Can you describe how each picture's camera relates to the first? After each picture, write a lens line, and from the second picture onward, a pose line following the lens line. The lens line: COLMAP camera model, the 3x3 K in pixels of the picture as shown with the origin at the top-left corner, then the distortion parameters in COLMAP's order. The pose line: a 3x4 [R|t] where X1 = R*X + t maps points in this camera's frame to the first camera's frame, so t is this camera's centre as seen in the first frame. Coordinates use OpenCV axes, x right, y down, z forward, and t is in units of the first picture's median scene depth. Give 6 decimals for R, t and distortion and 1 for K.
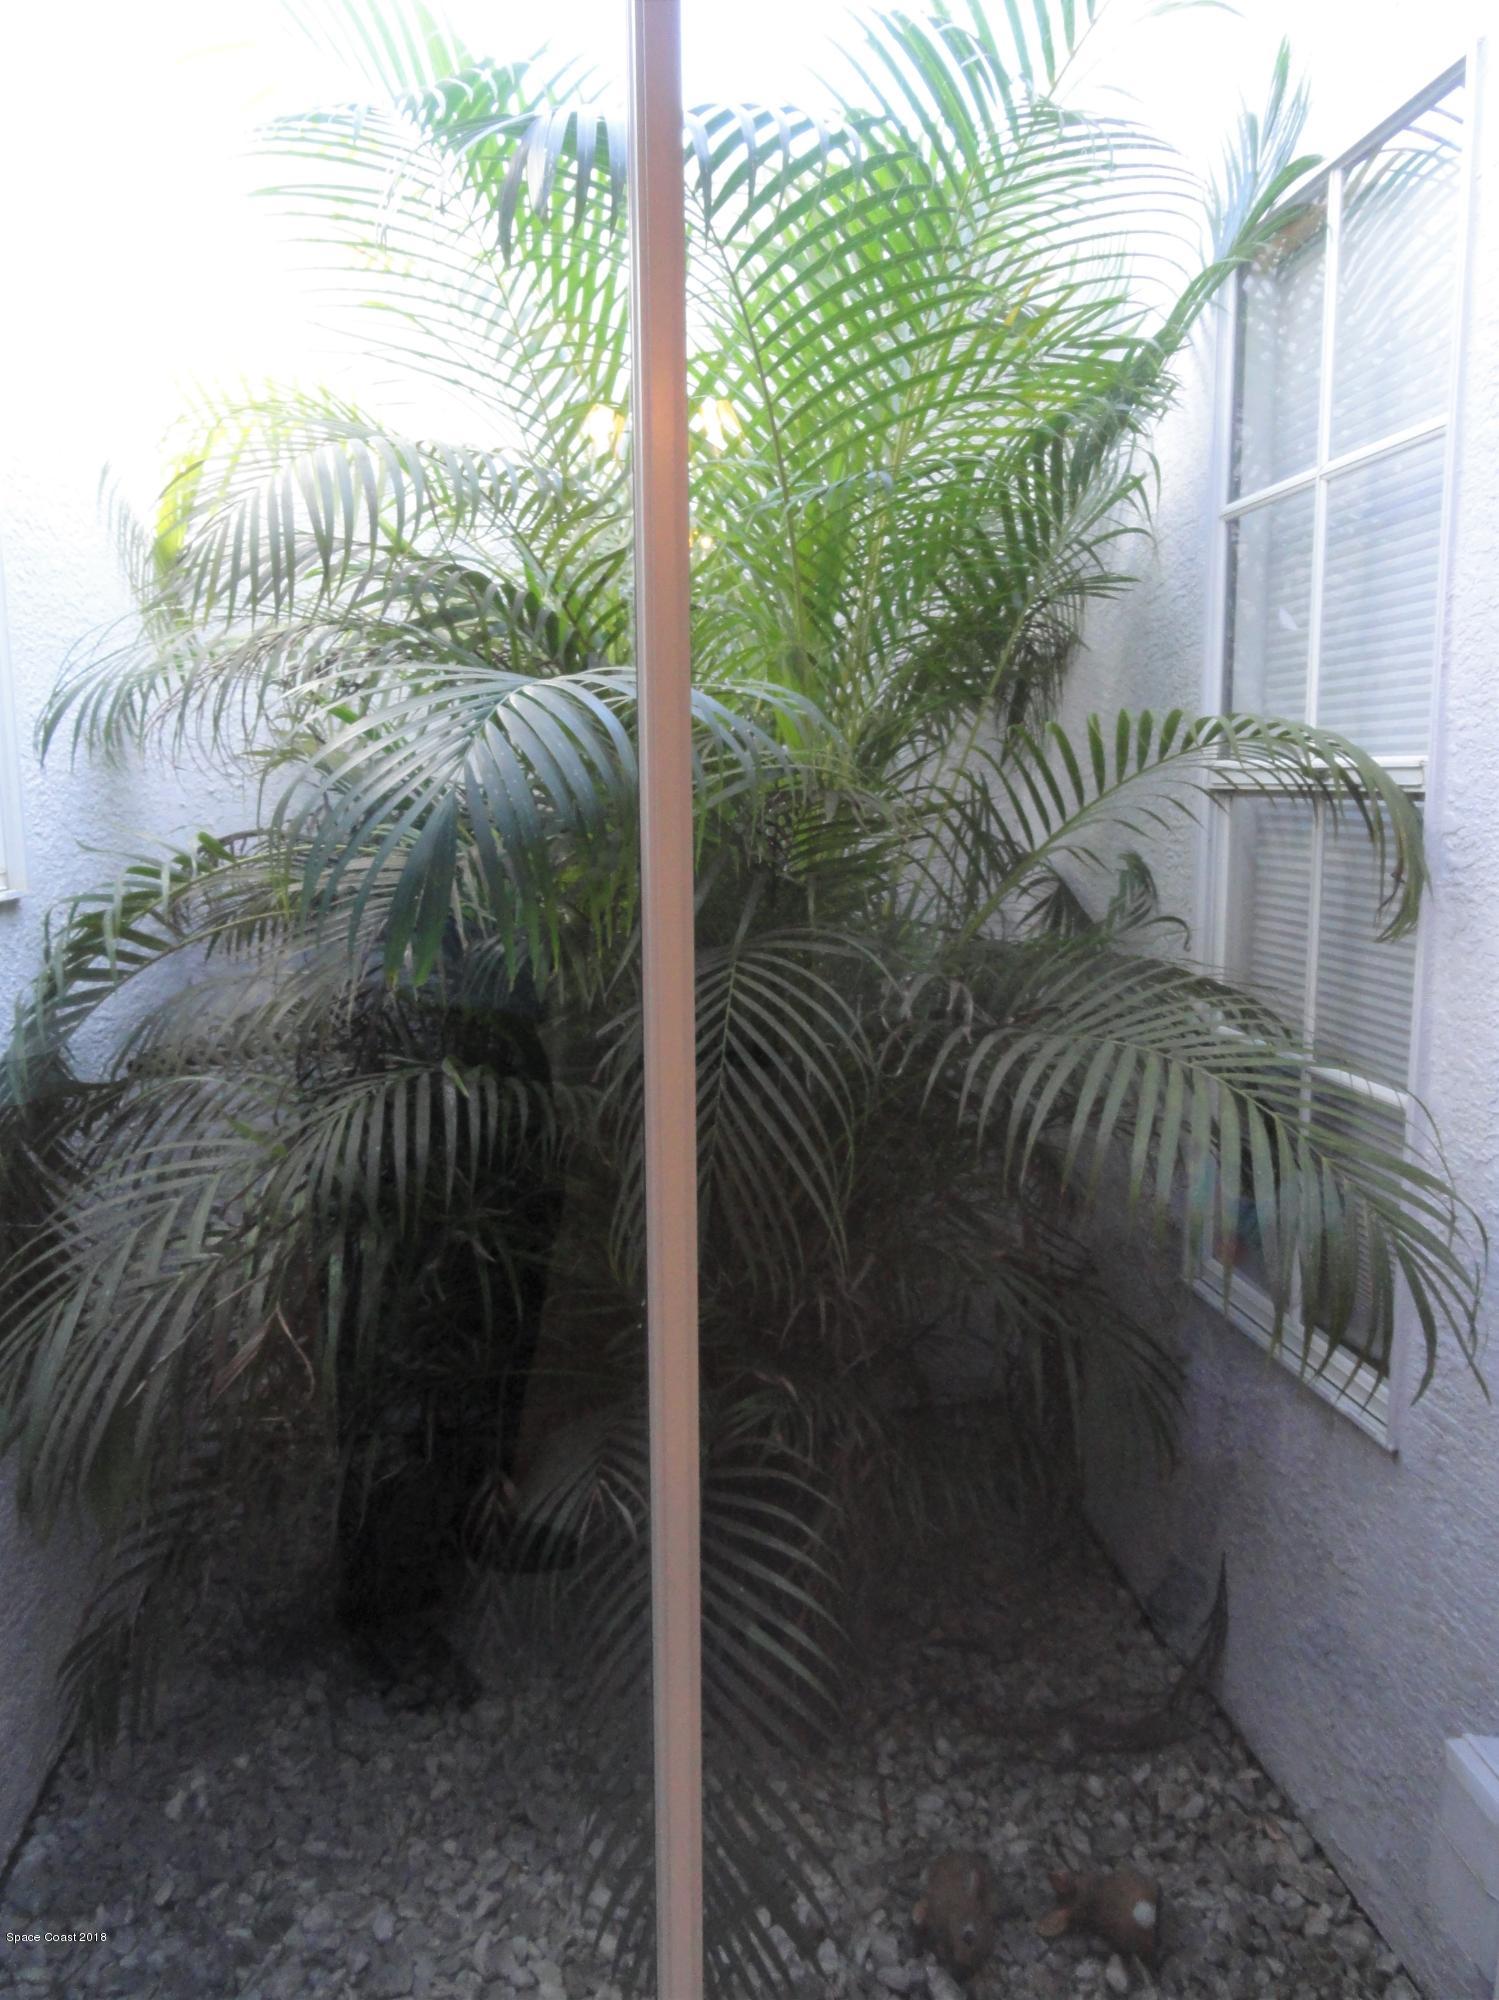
lens RADIAL K [[1406.4, 0, 730.6], [0, 1406.4, 992.3], [0, 0, 1]] dist [0.003723, 0.008268]
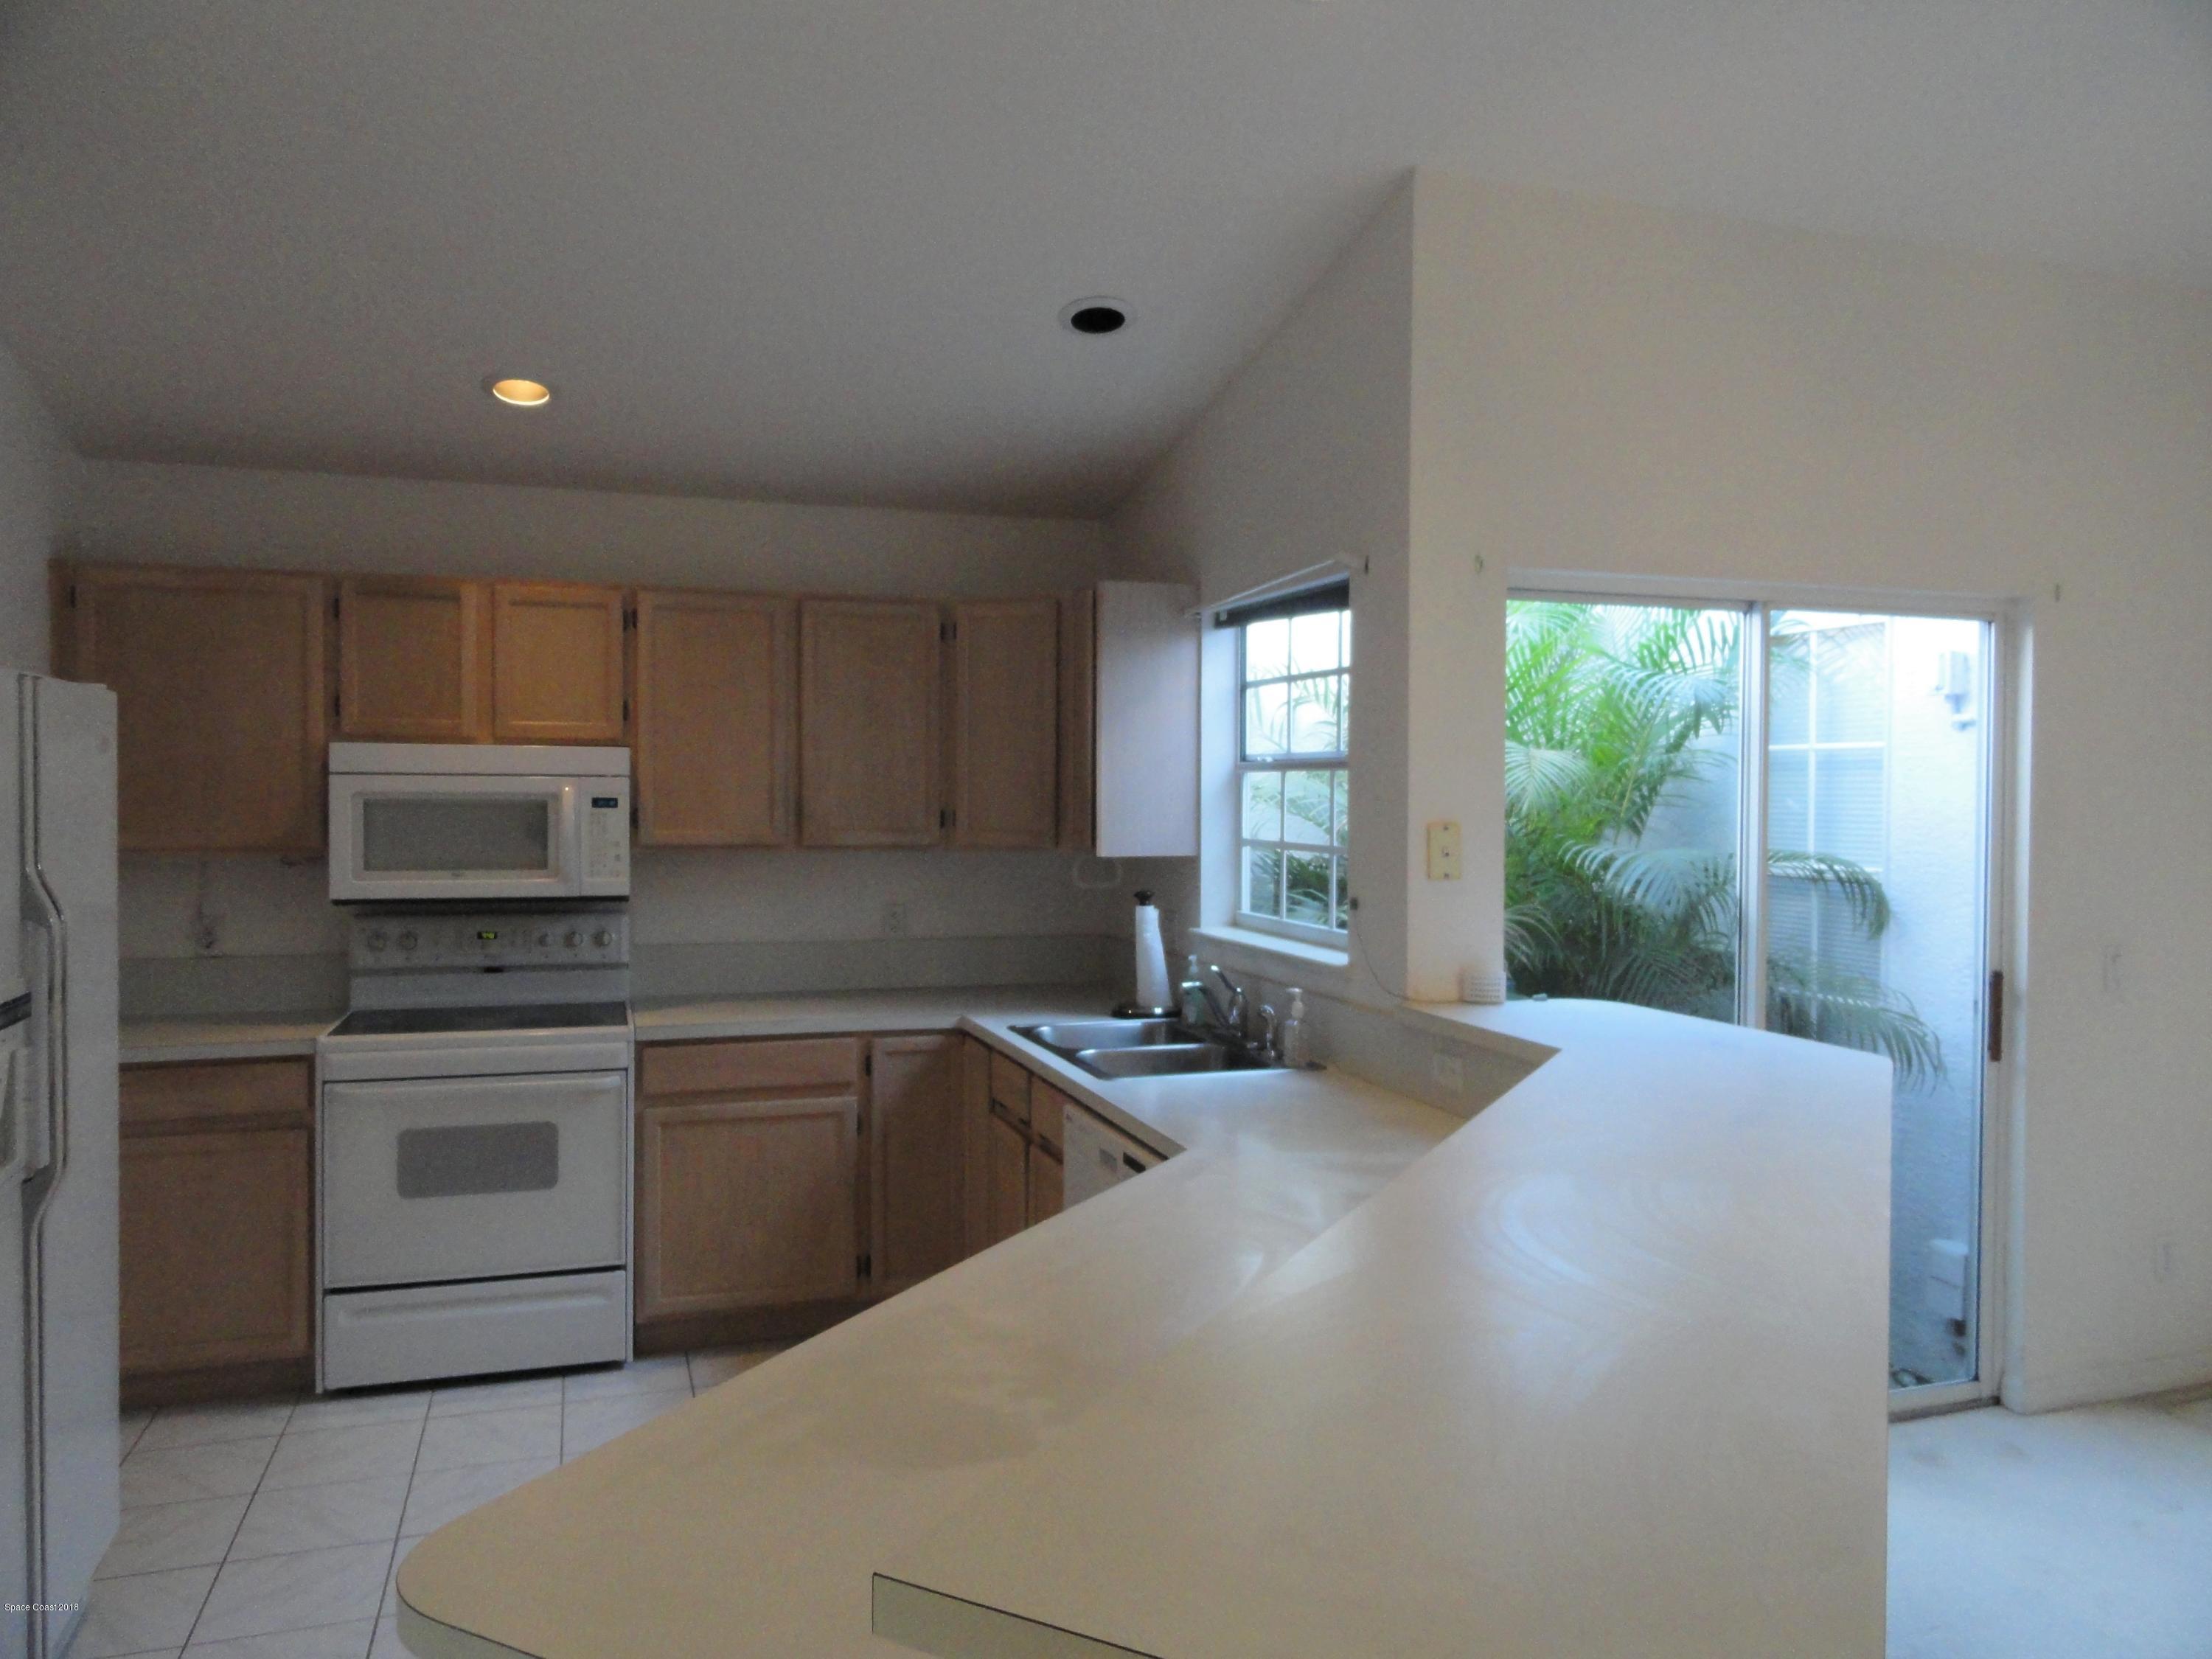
lens RADIAL K [[1555.5, 0, 1101.2], [0, 1555.5, 809.3], [0, 0, 1]] dist [0.003723, 0.008268]
pose [[0.976016, 0.011073, 0.217419, -1.322852], [0.017162, 0.991684, -0.127549, 0.054530], [-0.217023, 0.128222, 0.967709, -1.274256]]
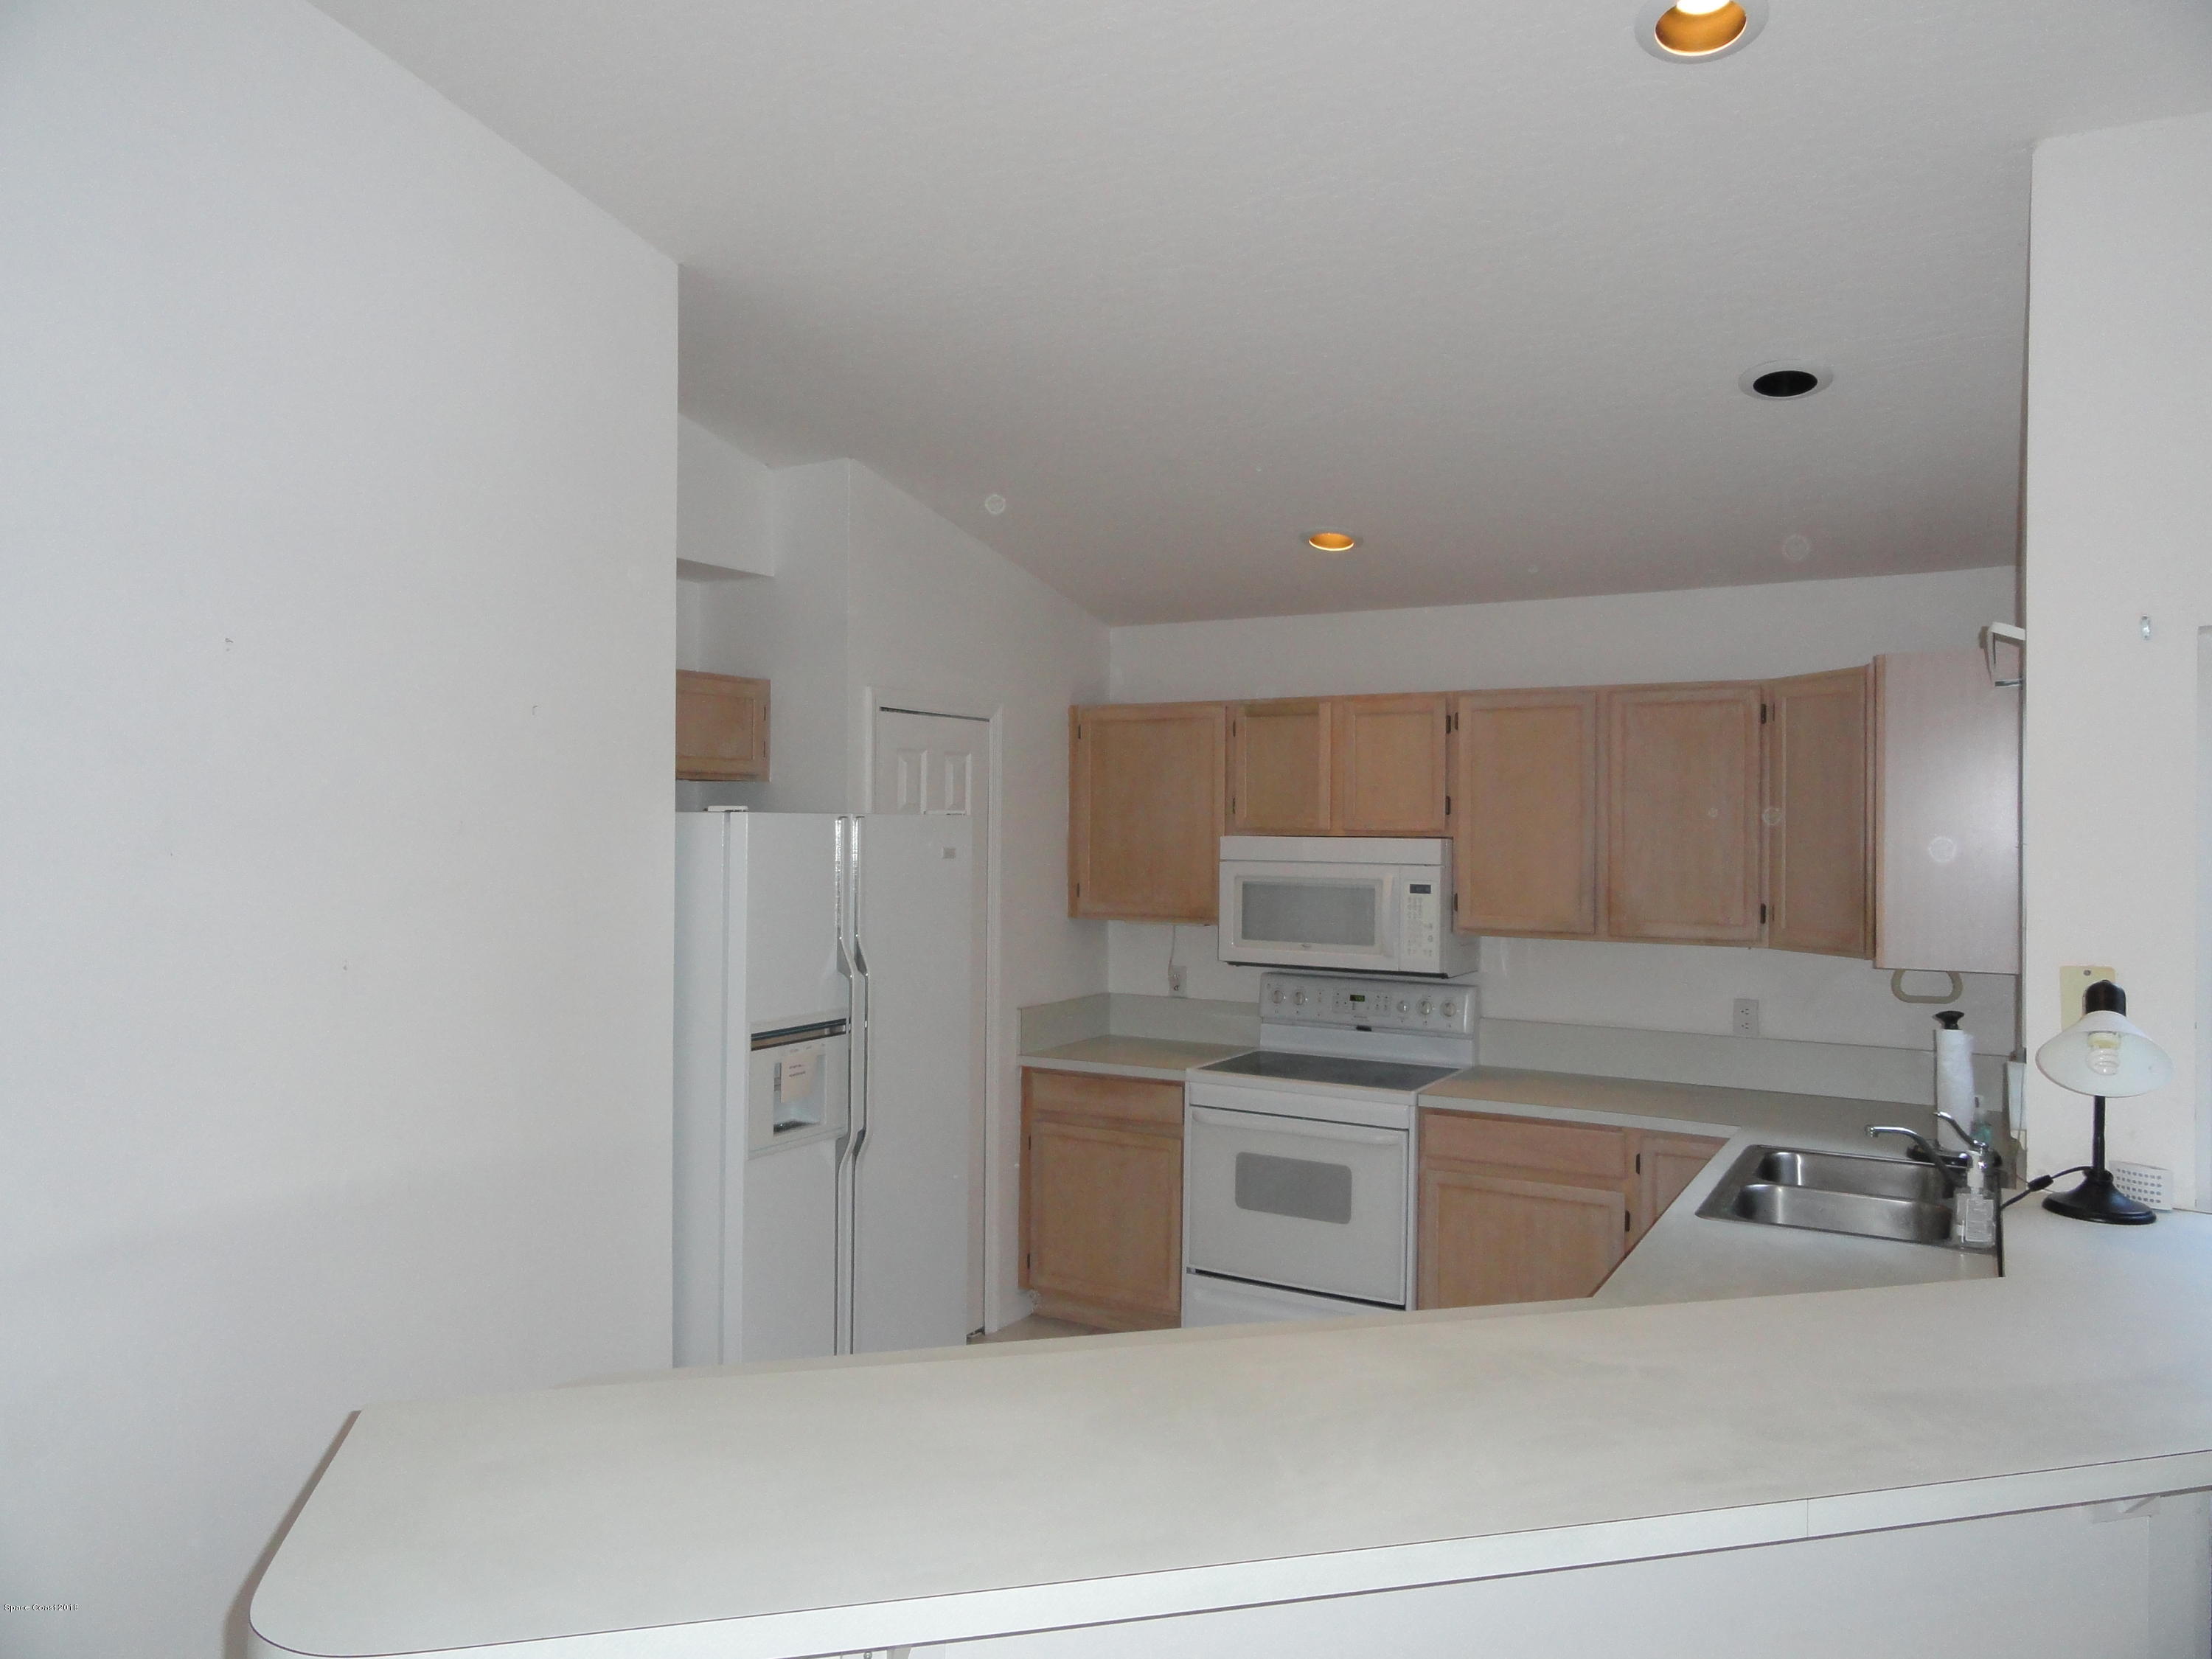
lens RADIAL K [[1555.5, 0, 1105.2], [0, 1555.5, 812.0], [0, 0, 1]] dist [0.003723, 0.008268]
pose [[0.807545, 0.011033, -0.589703, -0.403855], [-0.097564, 0.988550, -0.115109, -0.044358], [0.581681, 0.150489, 0.799375, -1.268000]]
